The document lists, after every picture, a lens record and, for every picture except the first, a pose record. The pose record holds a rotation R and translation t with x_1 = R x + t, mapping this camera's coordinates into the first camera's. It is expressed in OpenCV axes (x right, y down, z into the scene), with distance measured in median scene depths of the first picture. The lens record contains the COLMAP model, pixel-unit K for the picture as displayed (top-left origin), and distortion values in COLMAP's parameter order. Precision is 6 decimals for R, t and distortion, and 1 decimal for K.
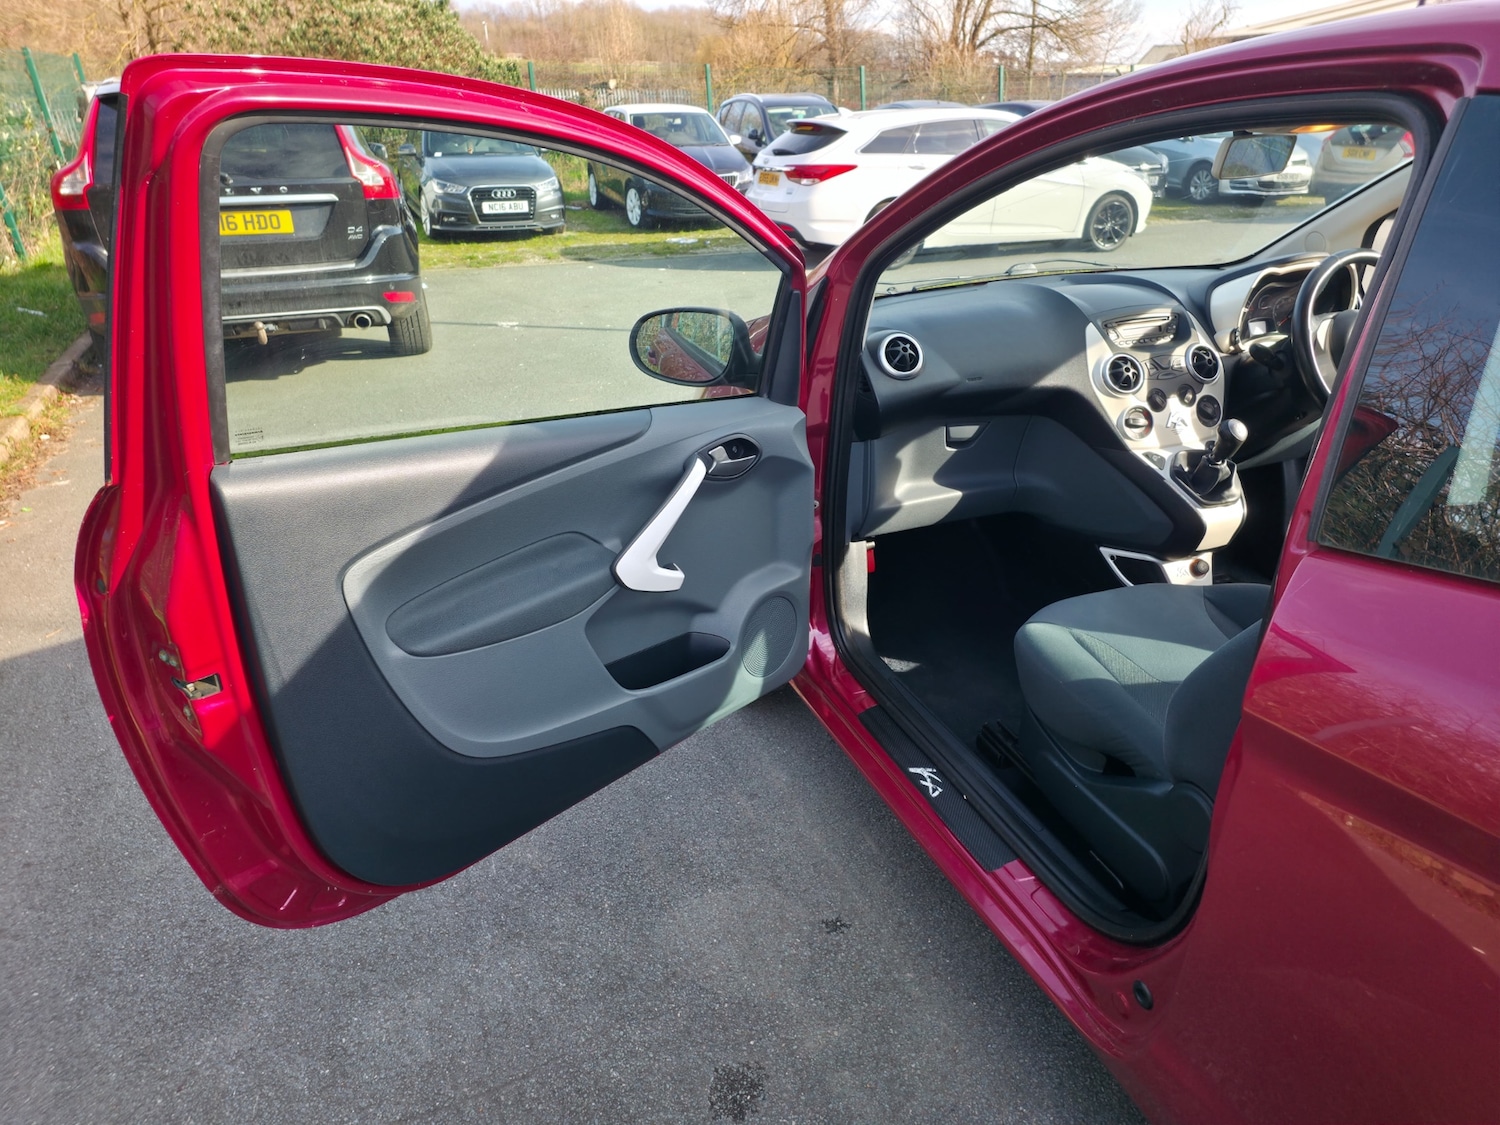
lens RADIAL K [[975.4, 0, 752.8], [0, 975.4, 565.4], [0, 0, 1]] dist [0.059767, -0.039272]
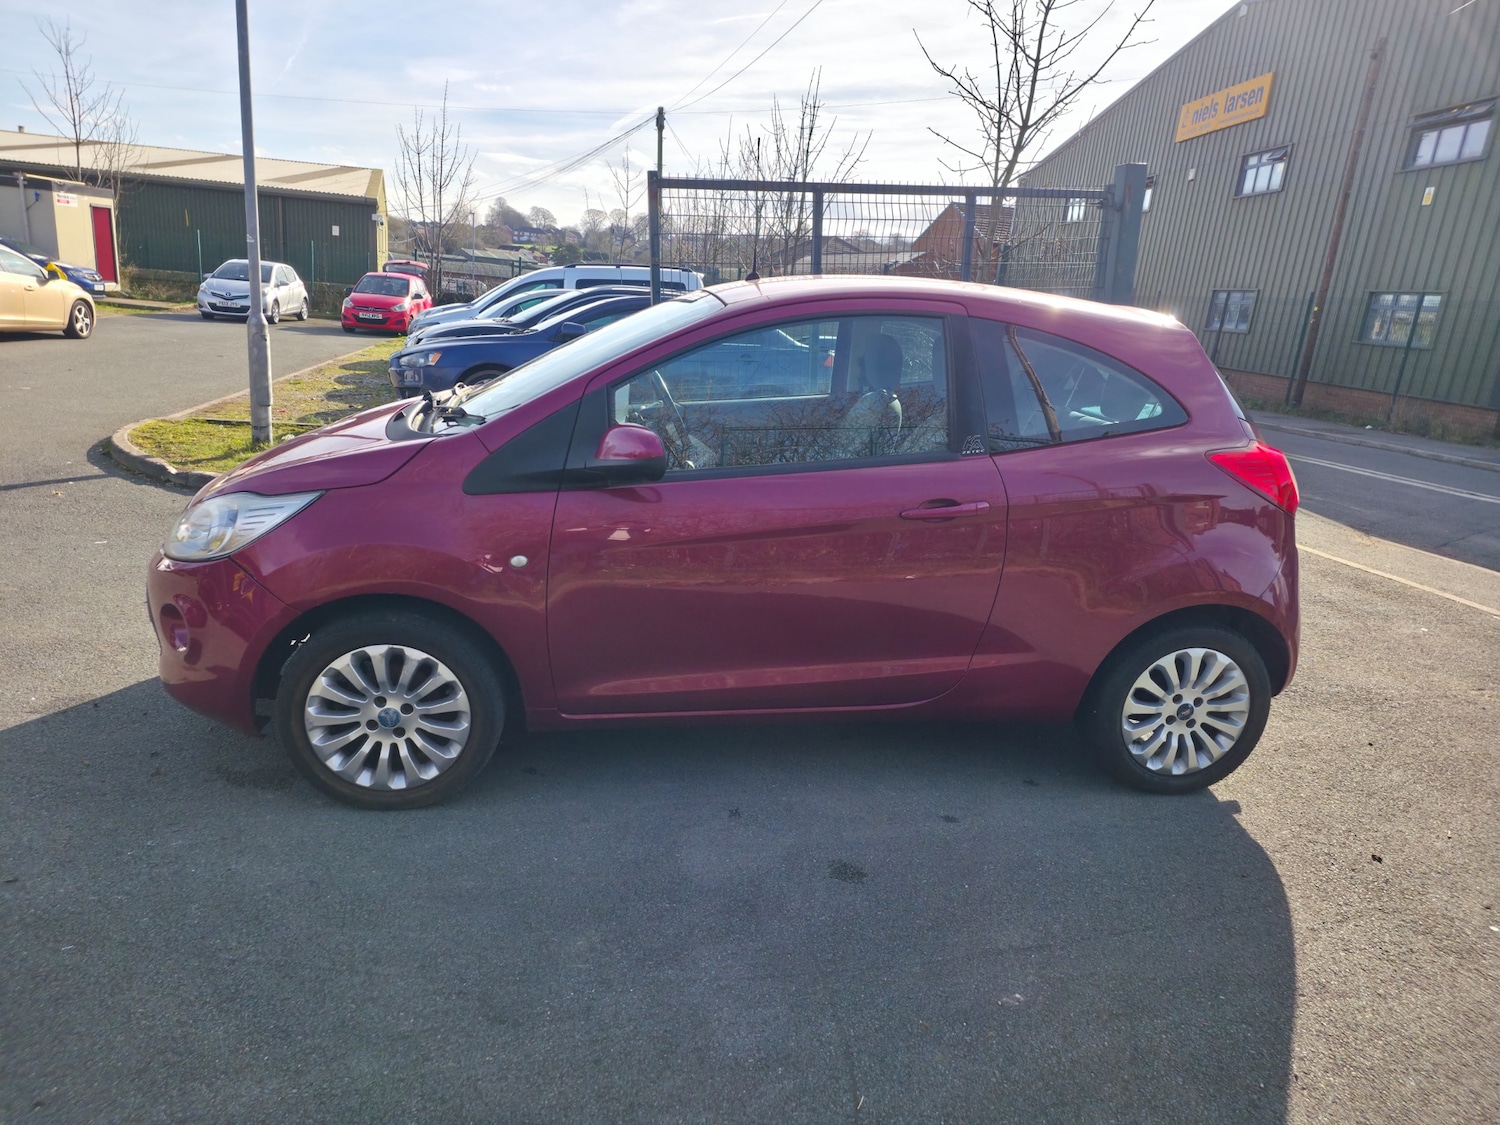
lens RADIAL K [[962.3, 0, 723.1], [0, 962.3, 536.9], [0, 0, 1]] dist [0.085982, -0.061252]
pose [[0.187122, -0.214958, 0.958529, -0.174531], [0.339366, 0.929833, 0.142272, -0.033626], [-0.921855, 0.298670, 0.246942, 0.074597]]
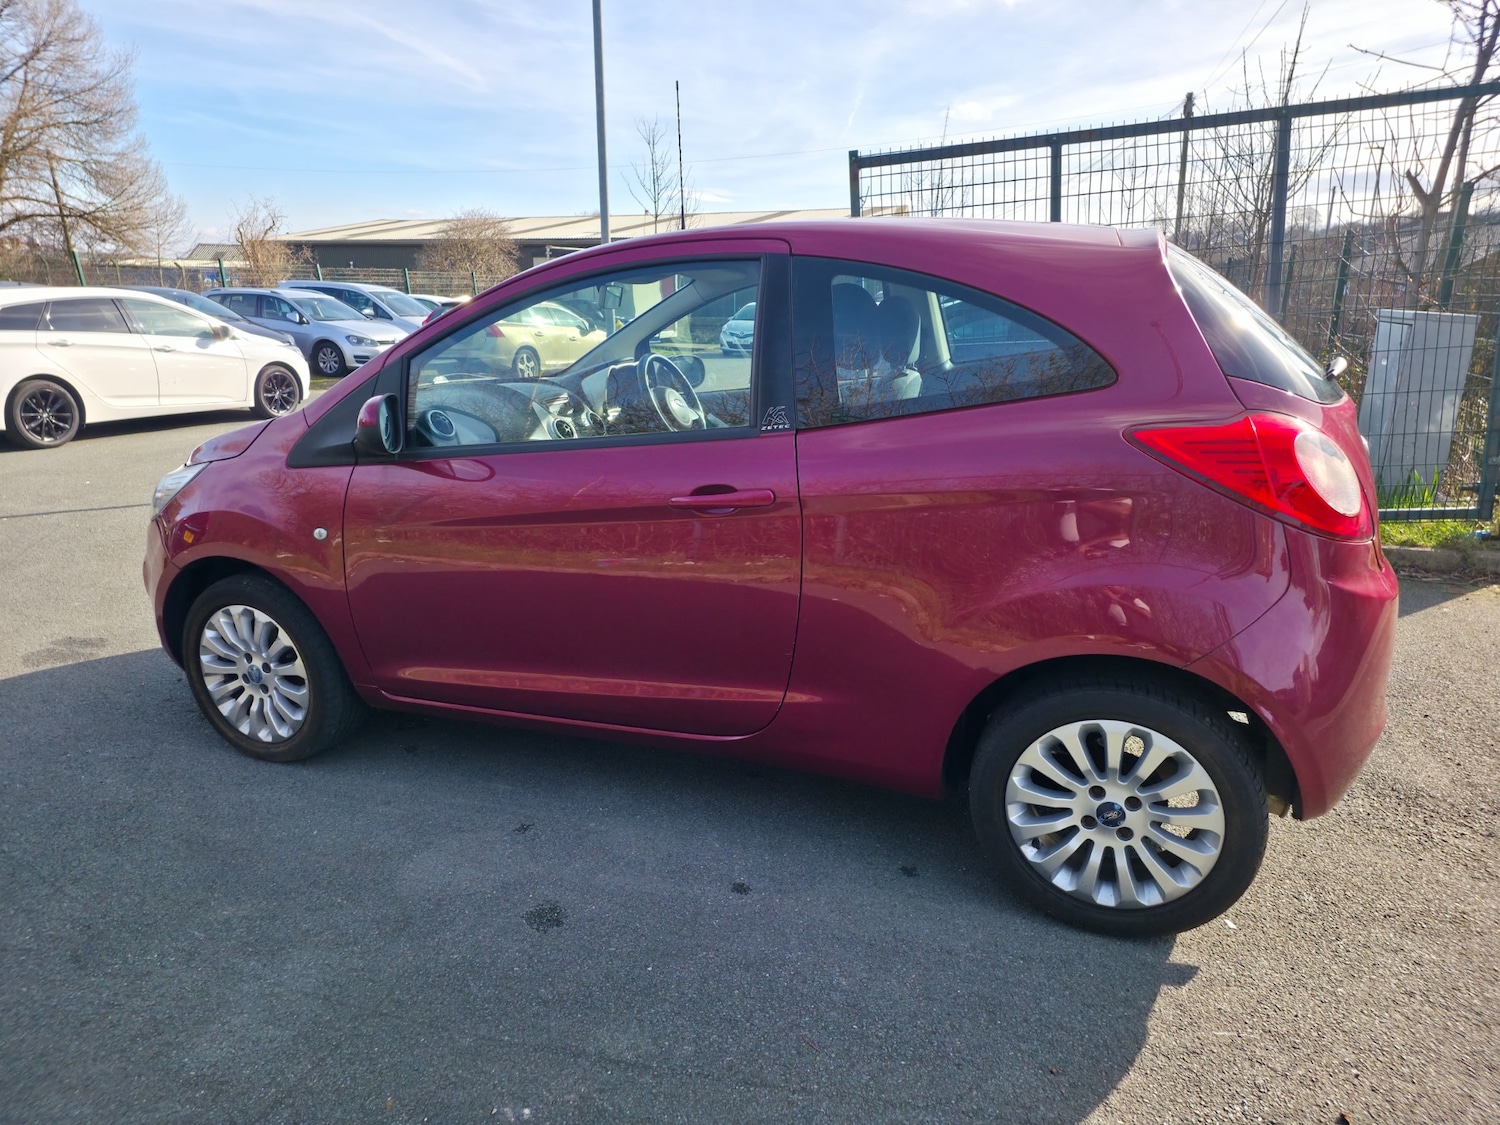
lens RADIAL K [[981.9, 0, 755.2], [0, 981.9, 544.2], [0, 0, 1]] dist [0.032385, -0.002741]
pose [[0.661498, -0.169468, 0.730548, -0.088187], [0.306920, 0.949995, -0.057537, 0.024247], [-0.684266, 0.262280, 0.680433, -0.033359]]
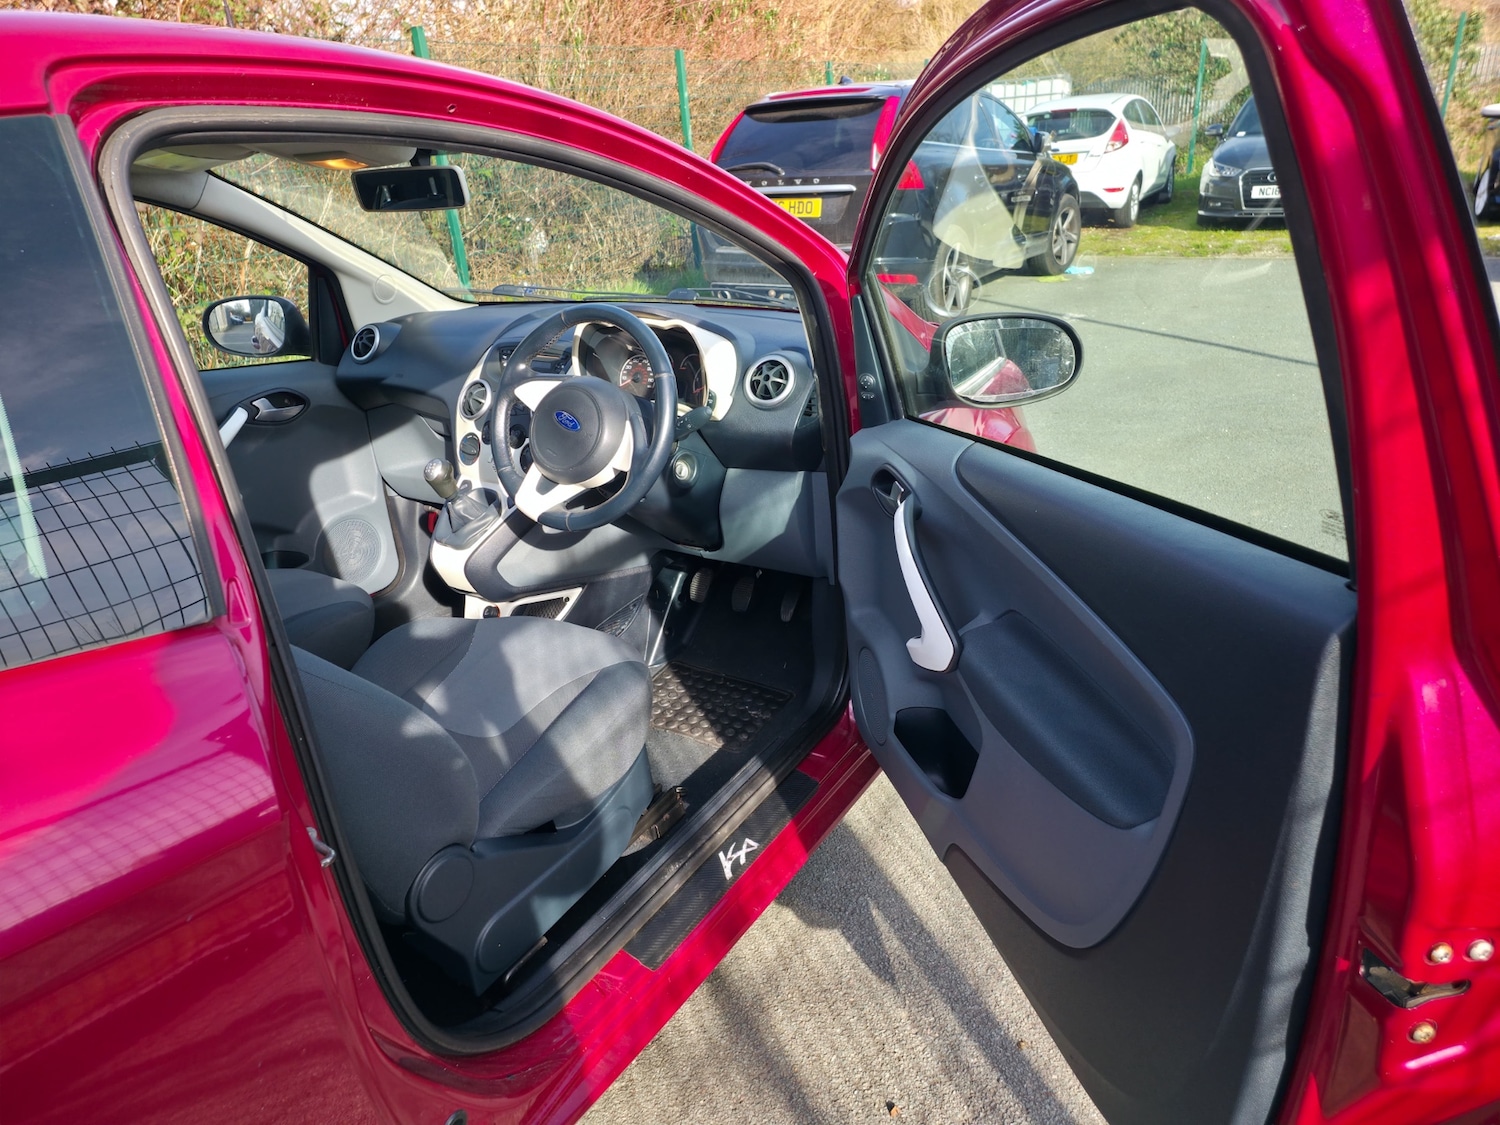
lens RADIAL K [[980.7, 0, 755.0], [0, 980.7, 567.4], [0, 0, 1]] dist [0.054018, -0.023299]
pose [[0.603586, 0.305270, -0.736542, 0.196452], [-0.290074, 0.944568, 0.153779, -0.039738], [0.742658, 0.120833, 0.658679, 0.085775]]
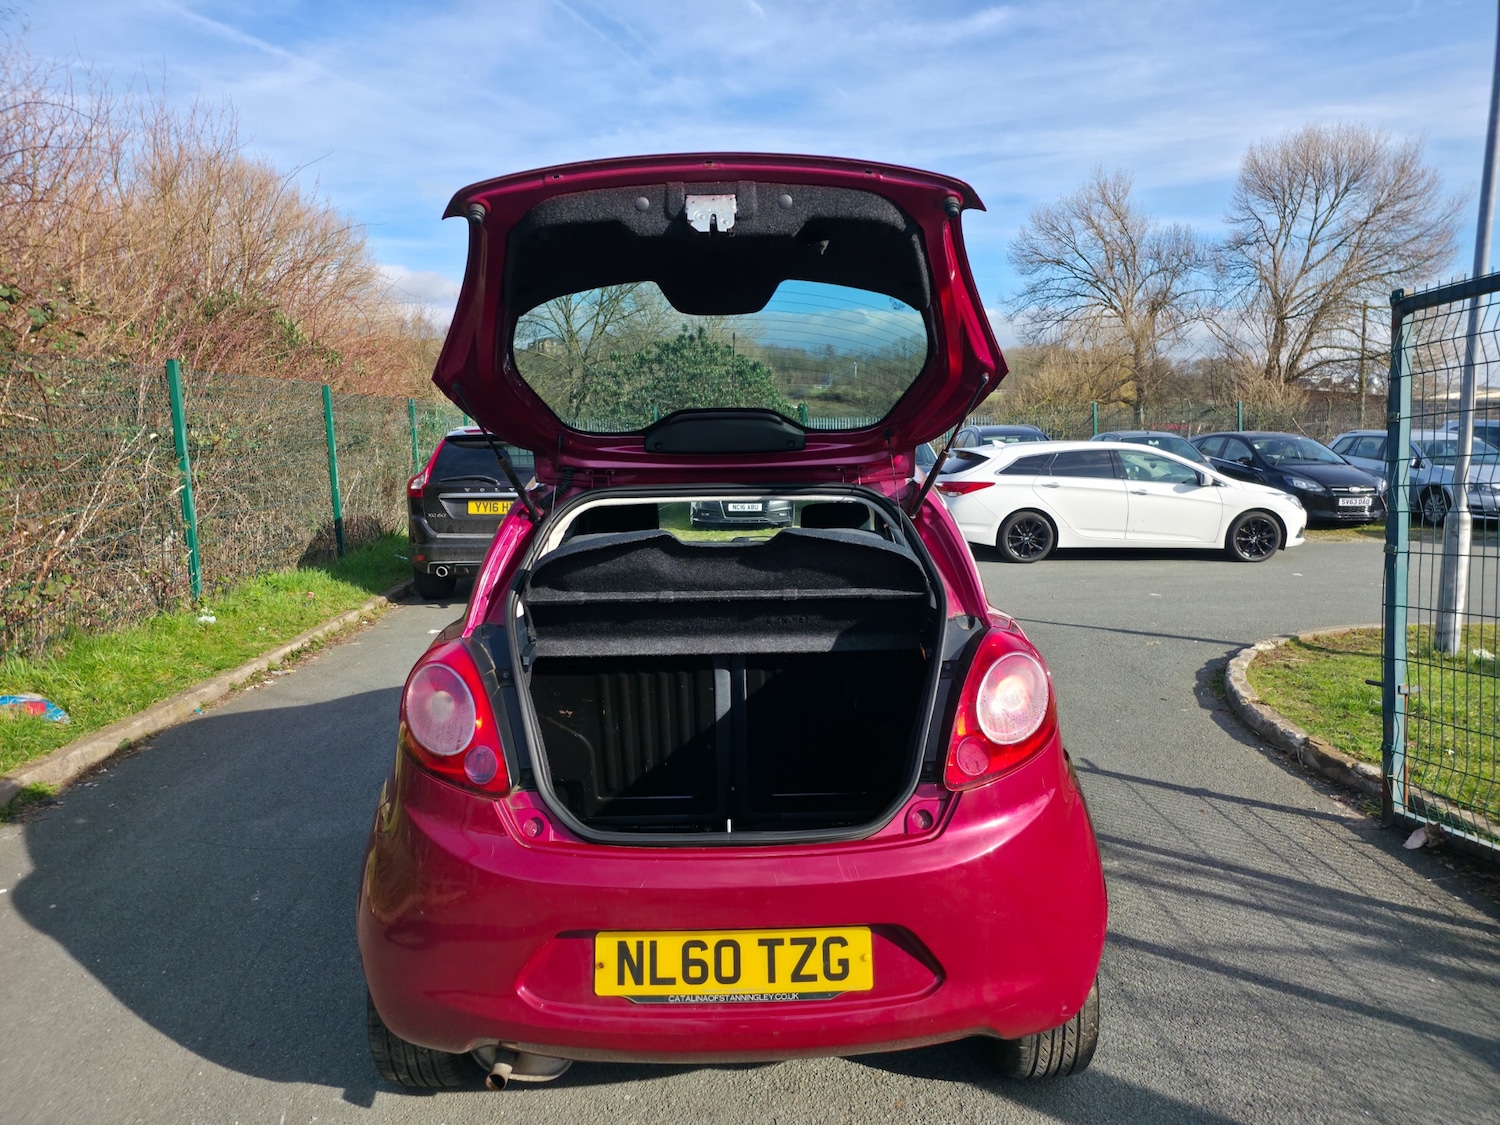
lens RADIAL K [[977.6, 0, 751.2], [0, 977.6, 559.0], [0, 0, 1]] dist [0.053759, -0.032342]
pose [[0.939489, 0.052848, -0.338479, 0.169628], [-0.150283, 0.951464, -0.268574, 0.043434], [0.307857, 0.303190, 0.901831, -0.122934]]
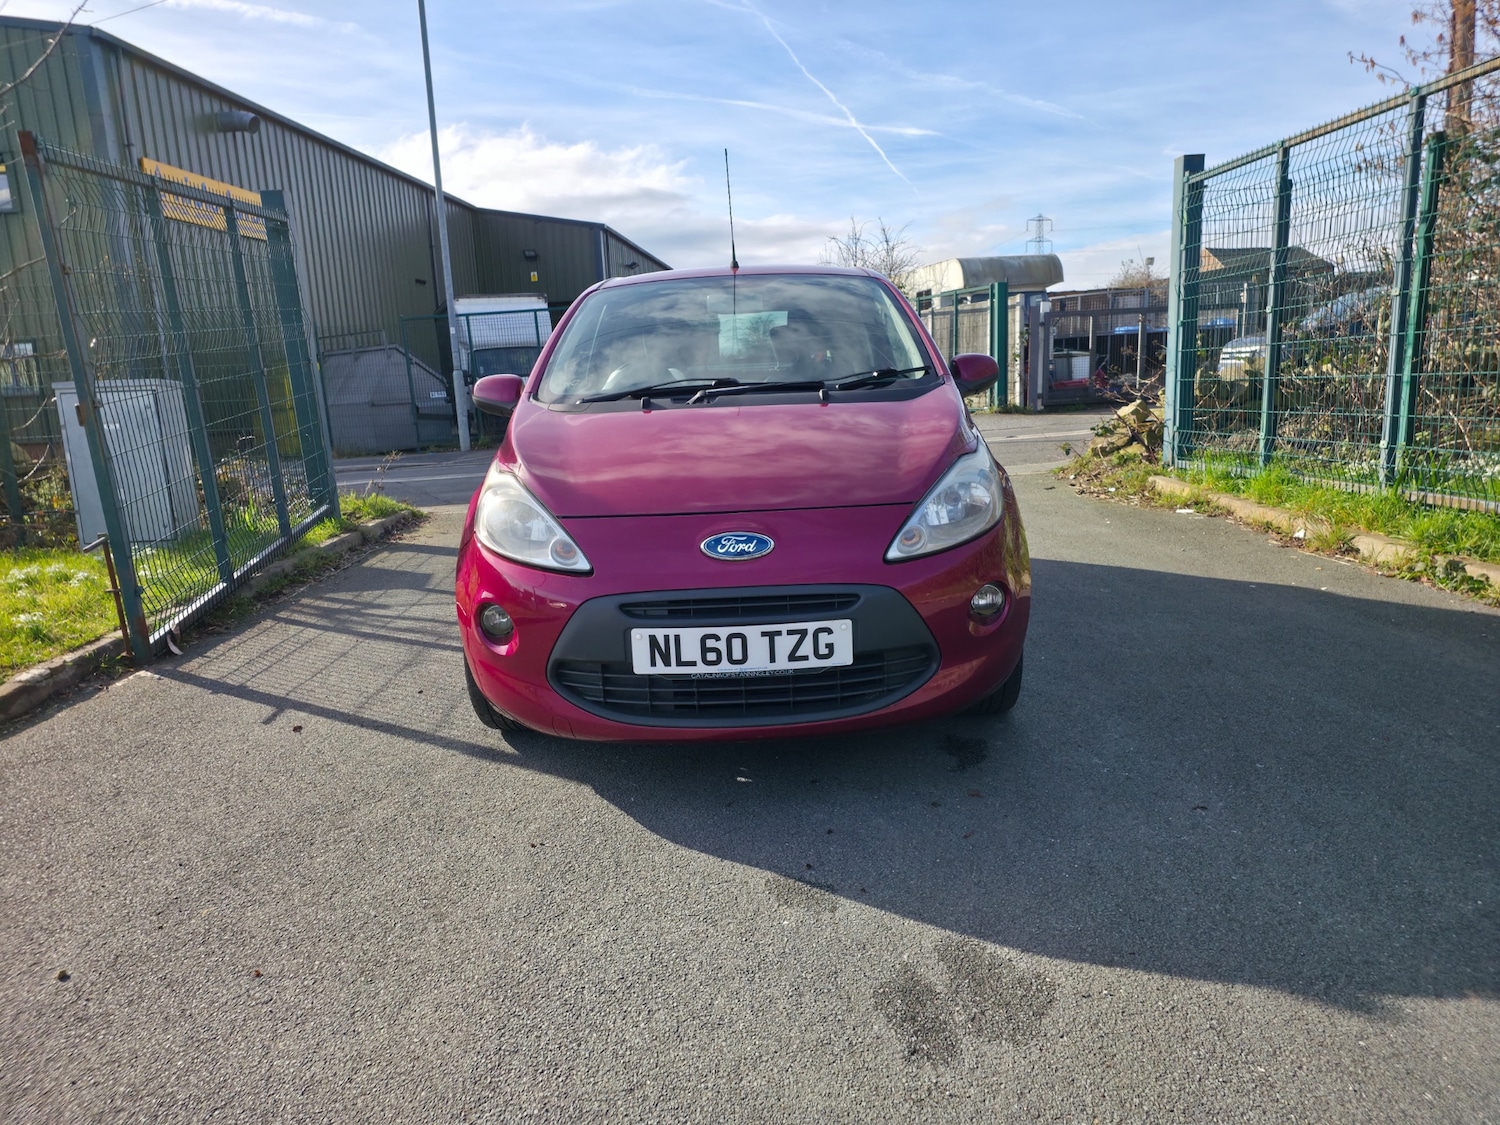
lens RADIAL K [[972.4, 0, 729.9], [0, 972.4, 550.5], [0, 0, 1]] dist [0.061047, -0.039846]
pose [[-0.924126, -0.004162, 0.382066, -0.032126], [0.218775, 0.814039, 0.538032, -0.140324], [-0.313256, 0.580795, -0.751364, 0.368356]]
